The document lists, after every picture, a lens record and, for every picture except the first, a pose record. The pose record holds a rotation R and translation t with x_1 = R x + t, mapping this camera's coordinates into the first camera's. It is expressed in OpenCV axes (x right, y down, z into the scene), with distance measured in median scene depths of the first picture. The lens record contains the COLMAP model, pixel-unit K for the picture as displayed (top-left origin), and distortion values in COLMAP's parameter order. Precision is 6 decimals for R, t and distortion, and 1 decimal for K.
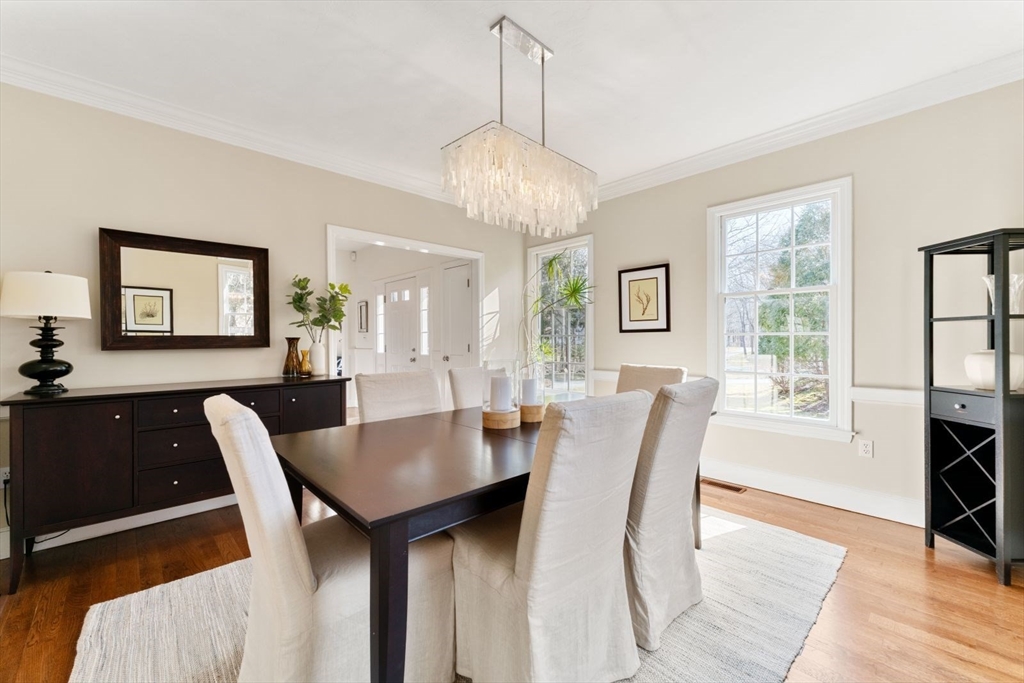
lens RADIAL K [[409.6, 0, 507.6], [0, 409.6, 338.2], [0, 0, 1]] dist [-0.002539, 0.000399]
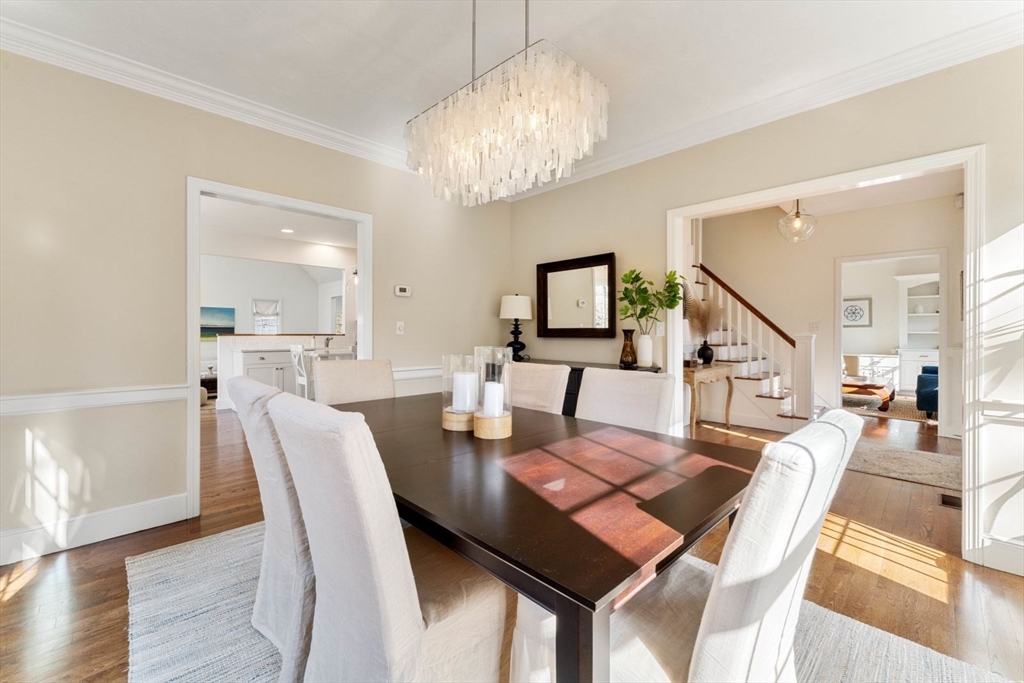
lens RADIAL K [[409.6, 0, 509.2], [0, 409.6, 337.4], [0, 0, 1]] dist [-0.002539, 0.000399]
pose [[0.013465, 0.017868, -0.999750, 0.655970], [-0.003503, 0.999835, 0.017822, 0.000249], [0.999903, 0.003262, 0.013525, 0.810080]]
